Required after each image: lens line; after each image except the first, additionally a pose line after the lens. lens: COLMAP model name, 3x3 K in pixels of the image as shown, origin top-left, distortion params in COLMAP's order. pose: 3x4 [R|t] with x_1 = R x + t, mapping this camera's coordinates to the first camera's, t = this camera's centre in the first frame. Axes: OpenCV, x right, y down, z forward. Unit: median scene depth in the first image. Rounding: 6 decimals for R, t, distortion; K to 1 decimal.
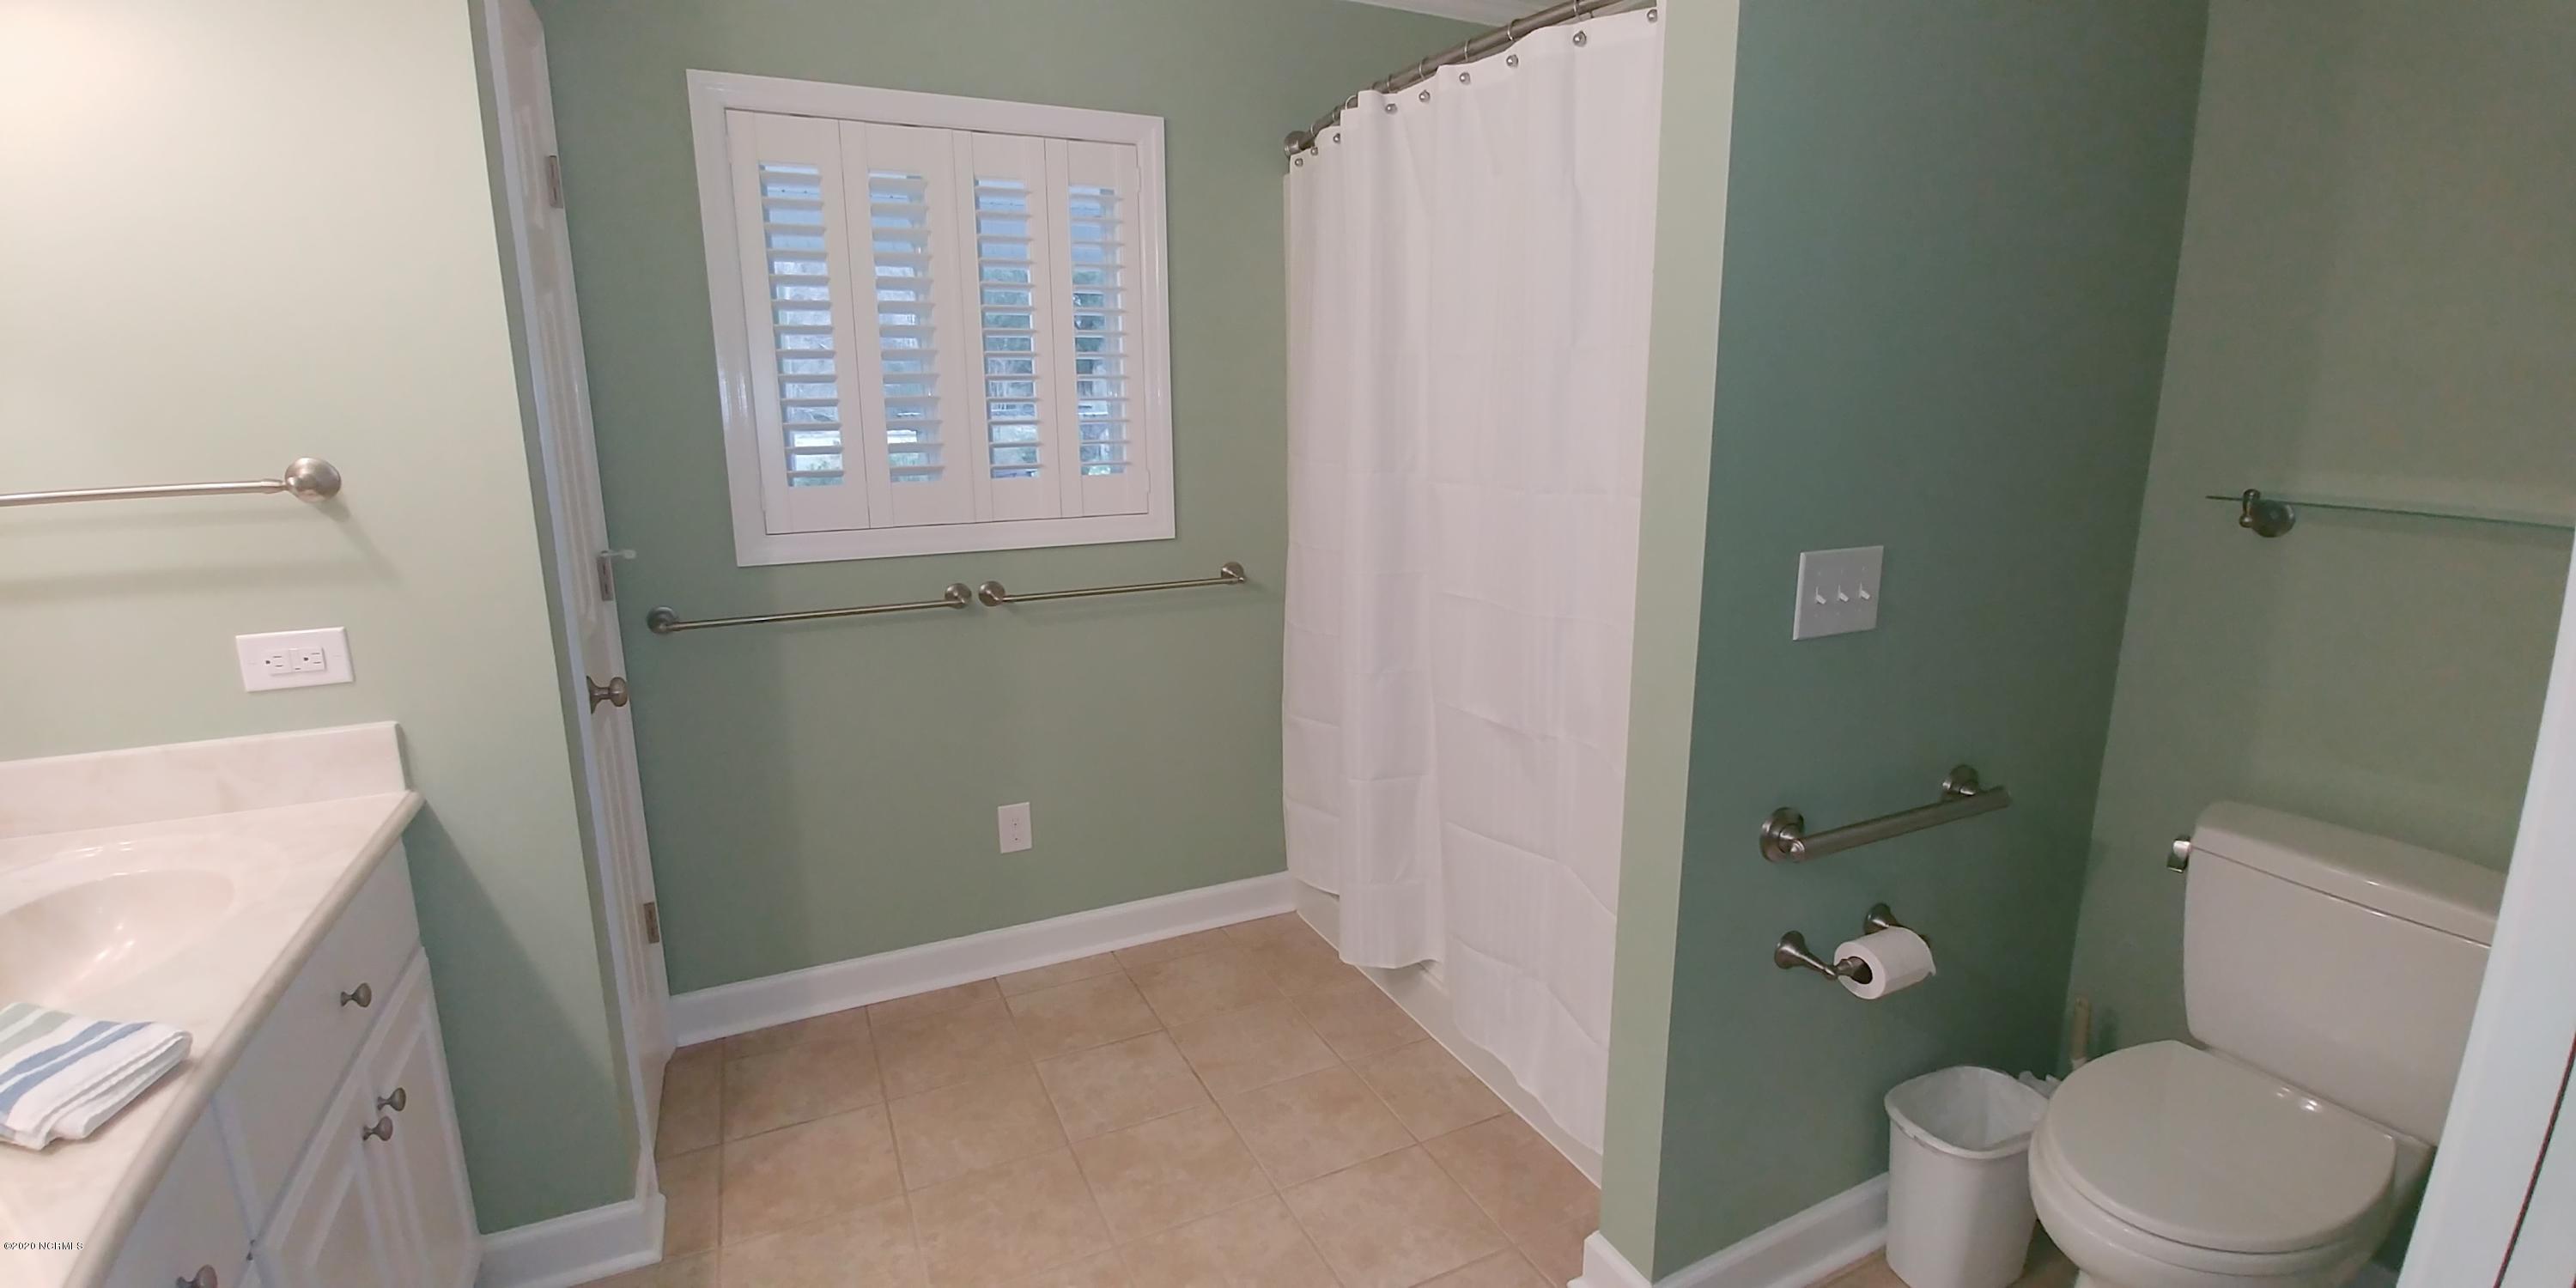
lens RADIAL K [[1166.5, 0, 1287.1], [0, 1166.5, 638.8], [0, 0, 1]] dist [-0.018926, 0.000306]
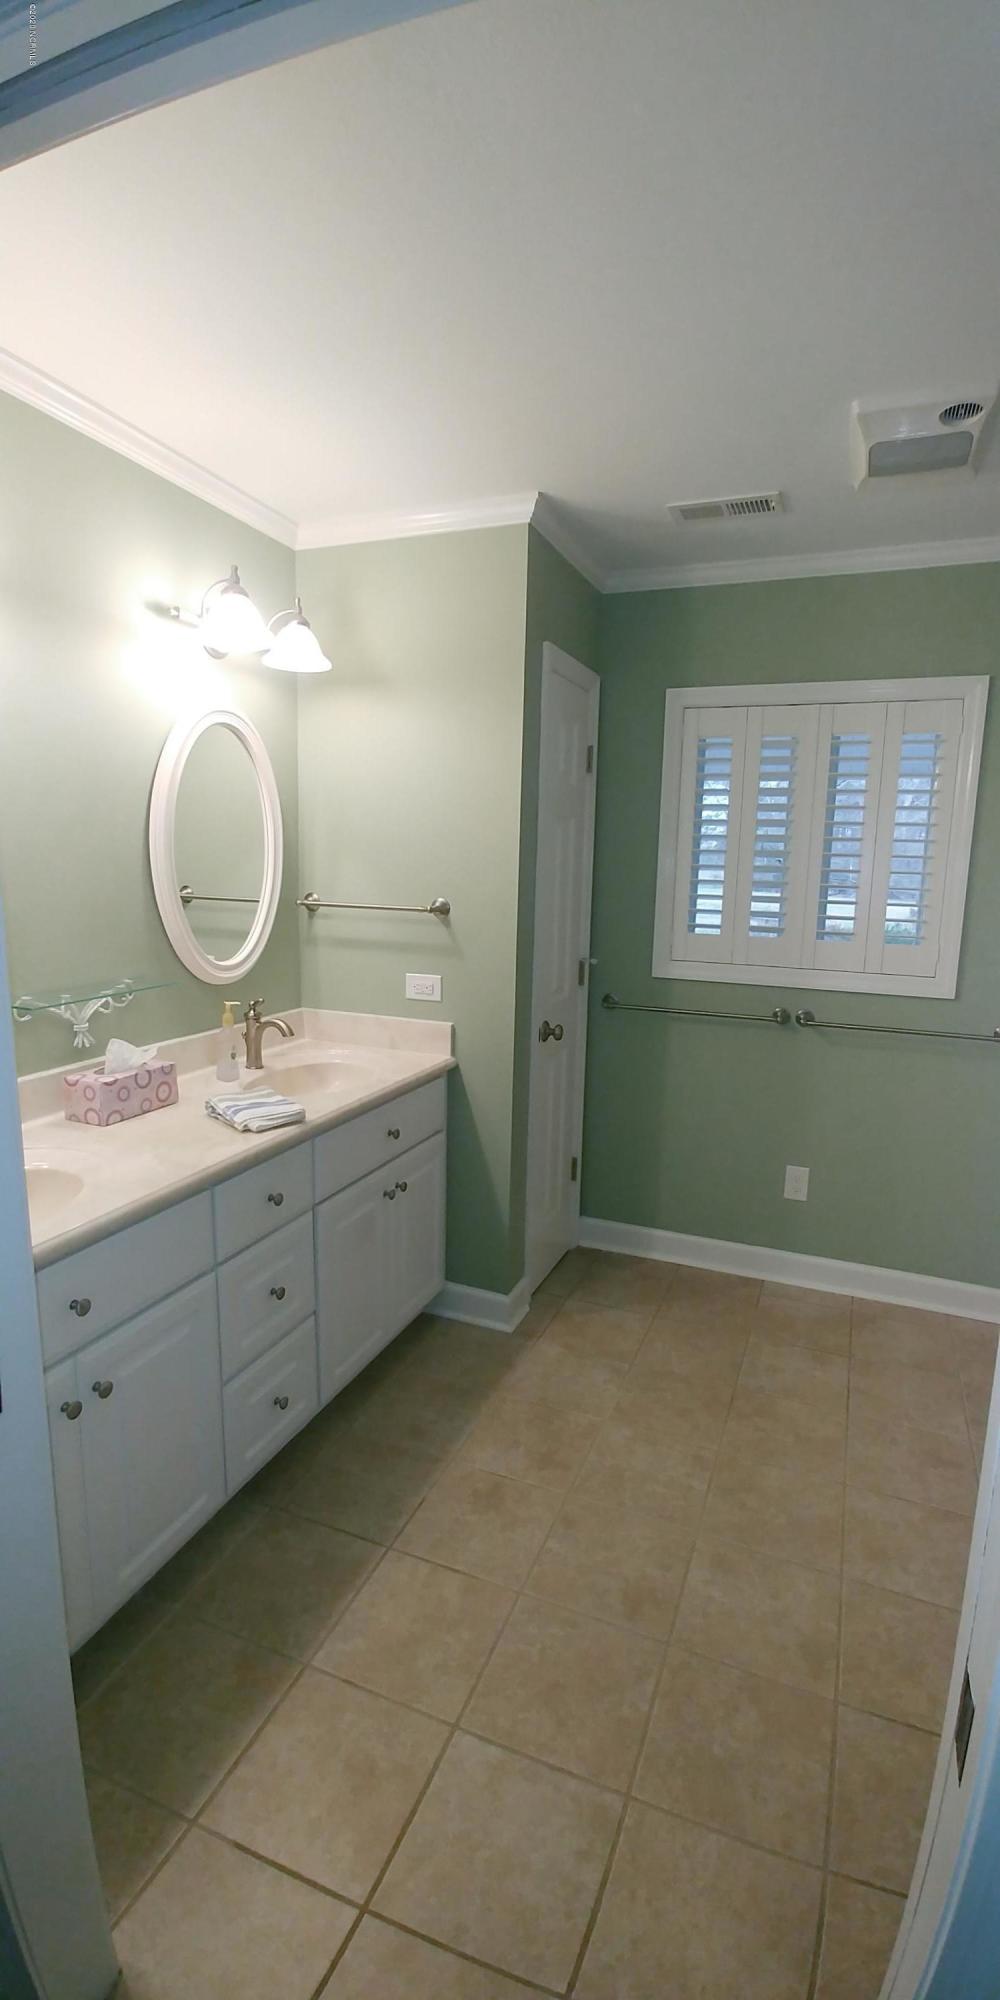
lens RADIAL K [[905.7, 0, 503.4], [0, 905.7, 1040.7], [0, 0, 1]] dist [-0.018926, 0.000306]
pose [[0.645513, 0.166481, -0.745384, 0.391273], [-0.186185, 0.980812, 0.057824, -0.007929], [0.740708, 0.101453, 0.664123, -0.023713]]
